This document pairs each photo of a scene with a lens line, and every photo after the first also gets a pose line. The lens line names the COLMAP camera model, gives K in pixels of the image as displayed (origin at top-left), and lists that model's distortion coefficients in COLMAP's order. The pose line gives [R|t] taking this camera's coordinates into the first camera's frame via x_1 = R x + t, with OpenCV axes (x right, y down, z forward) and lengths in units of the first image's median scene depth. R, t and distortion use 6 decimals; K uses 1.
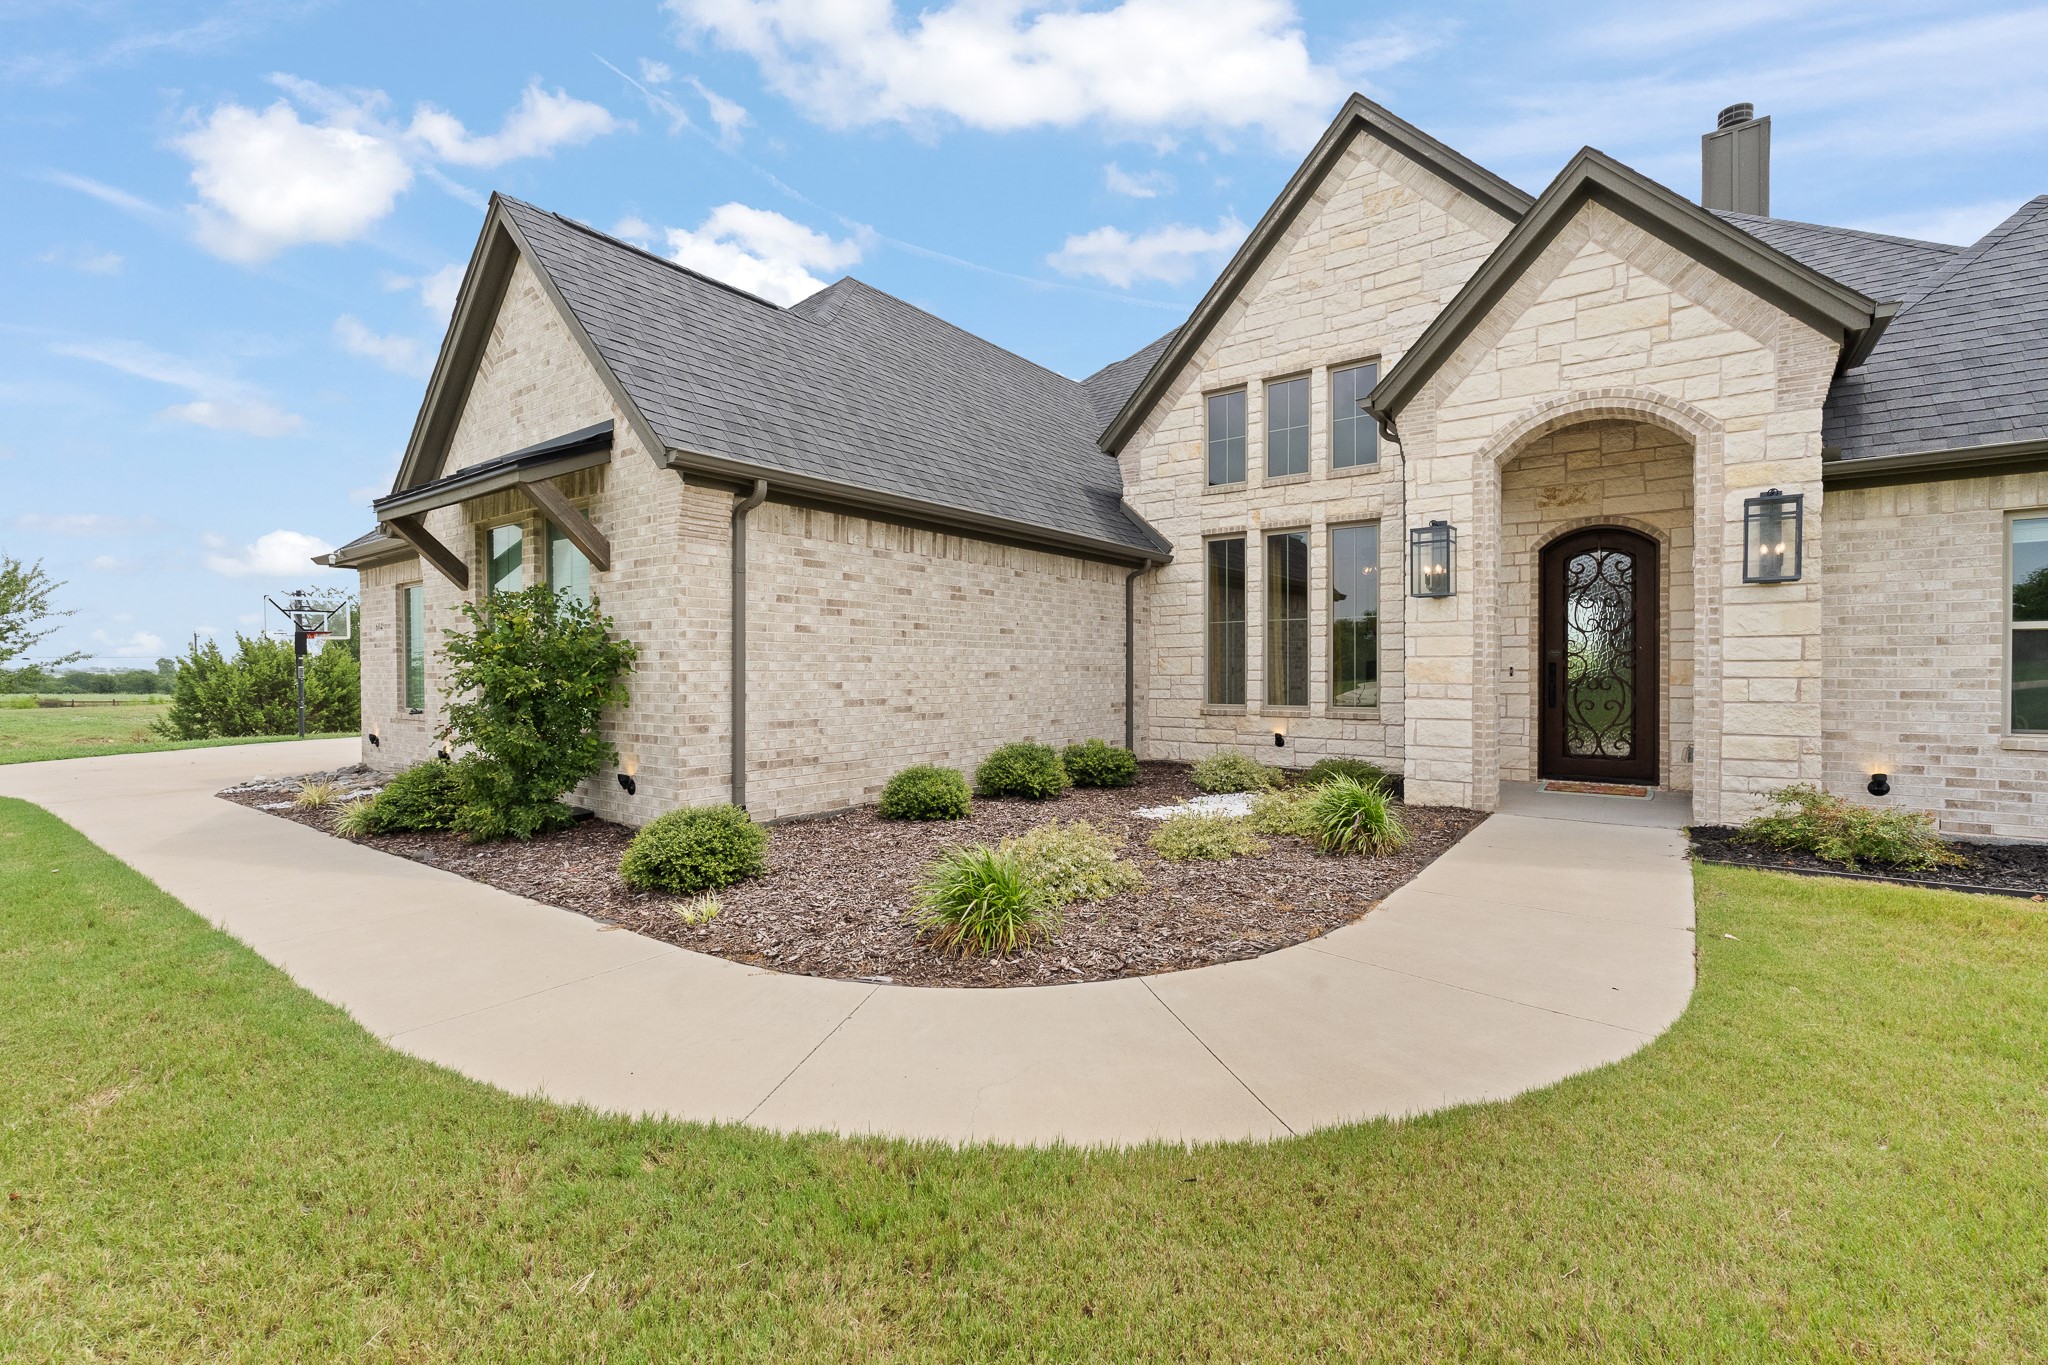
lens RADIAL K [[896.3, 0, 1023.4], [0, 896.3, 683.0], [0, 0, 1]] dist [-0.004692, -0.001262]
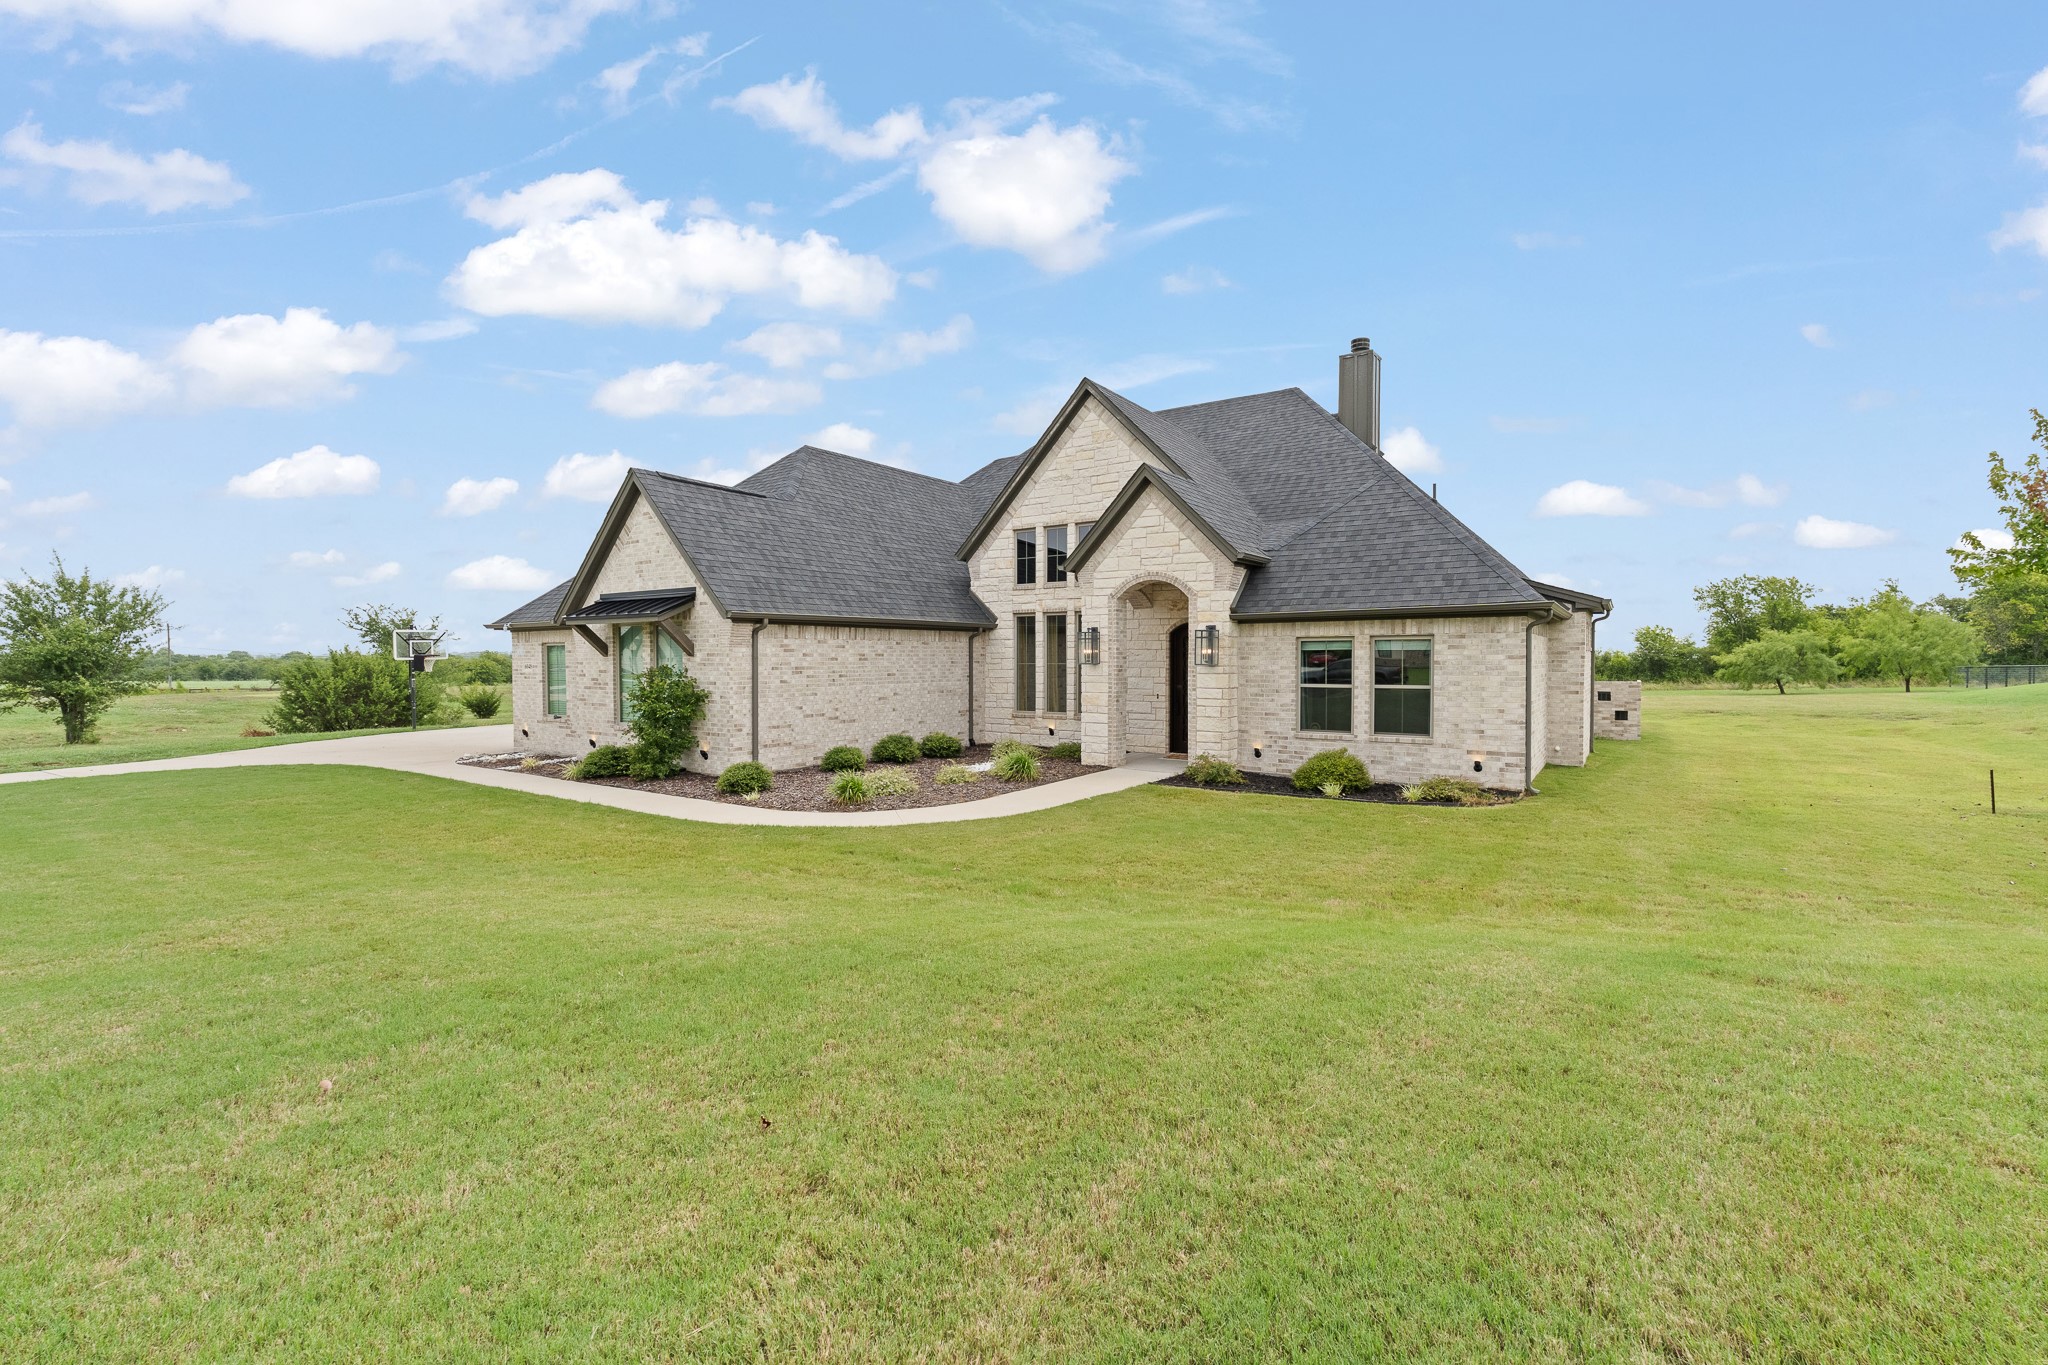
lens RADIAL K [[896.3, 0, 1023.6], [0, 896.3, 679.9], [0, 0, 1]] dist [-0.004692, -0.001262]
pose [[0.999072, -0.000113, 0.043069, 0.210387], [-0.000510, 0.999896, 0.014434, -0.088033], [-0.043066, -0.014443, 0.998968, -1.047794]]
